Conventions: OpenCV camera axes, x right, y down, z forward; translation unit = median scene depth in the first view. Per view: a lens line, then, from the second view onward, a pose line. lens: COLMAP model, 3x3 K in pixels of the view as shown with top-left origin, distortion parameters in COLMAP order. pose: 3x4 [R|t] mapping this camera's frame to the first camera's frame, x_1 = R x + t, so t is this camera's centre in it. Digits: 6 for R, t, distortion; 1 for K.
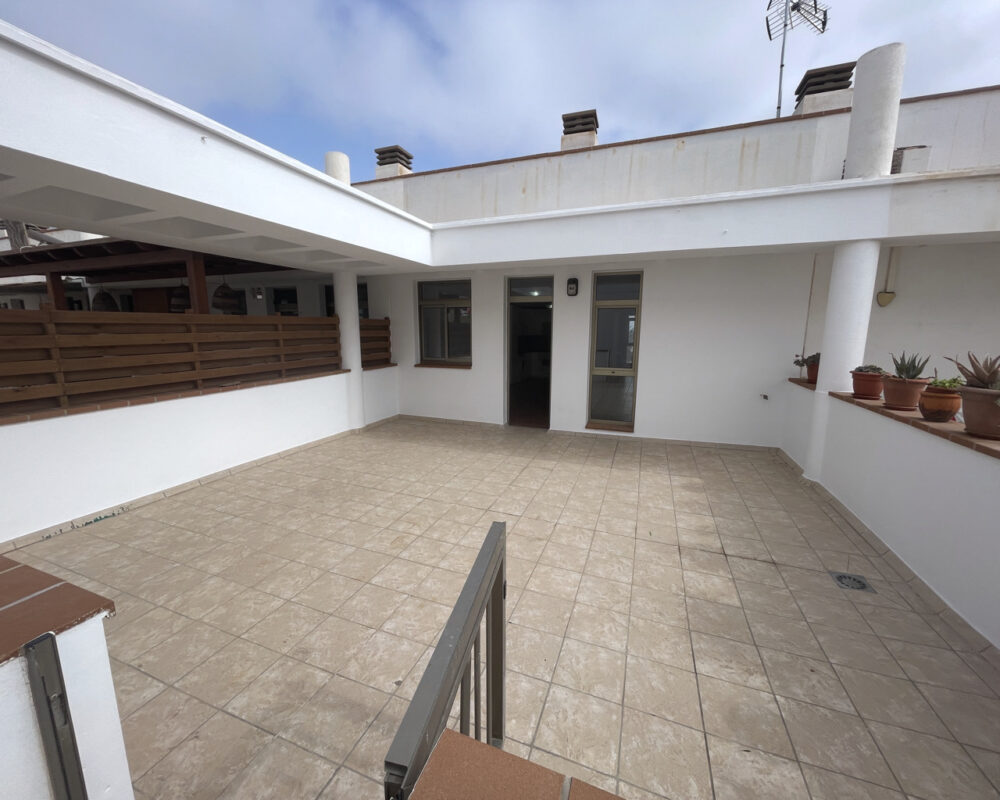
lens RADIAL K [[404.7, 0, 495.0], [0, 404.7, 396.5], [0, 0, 1]] dist [-0.002864, 0.000082]
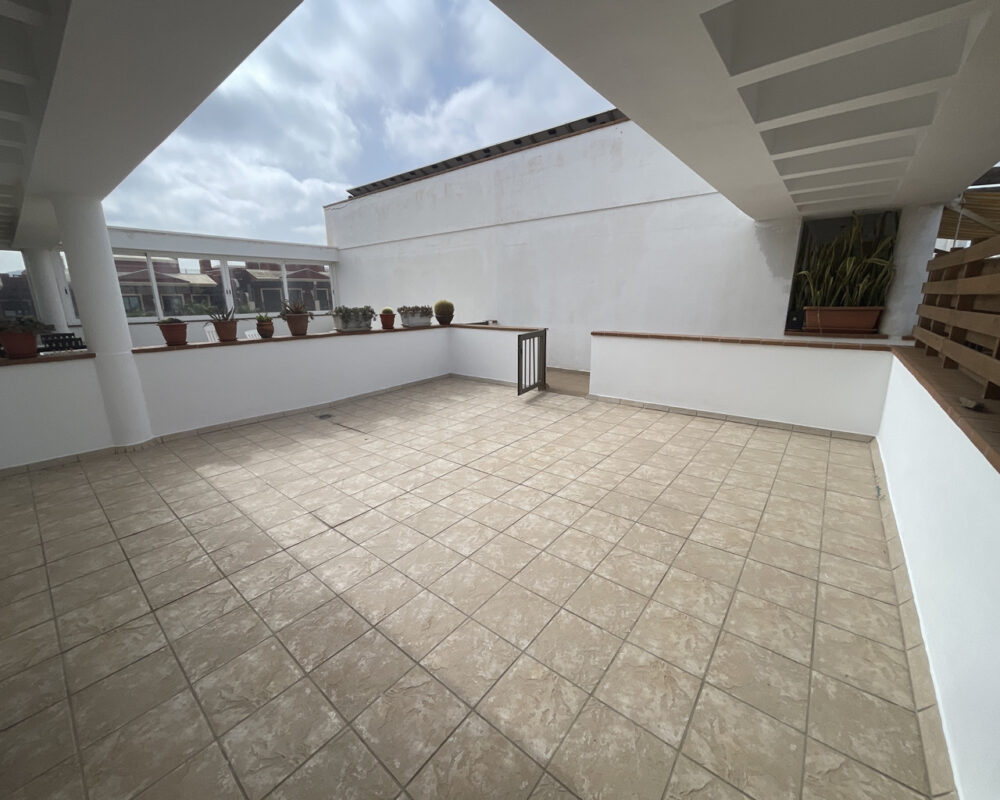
lens RADIAL K [[404.7, 0, 495.0], [0, 404.7, 396.5], [0, 0, 1]] dist [-0.002864, 0.000082]
pose [[-0.944968, -0.069296, 0.319740, -0.394126], [0.064811, 0.918293, 0.390561, -0.260699], [-0.320680, 0.389790, -0.863266, 1.743962]]
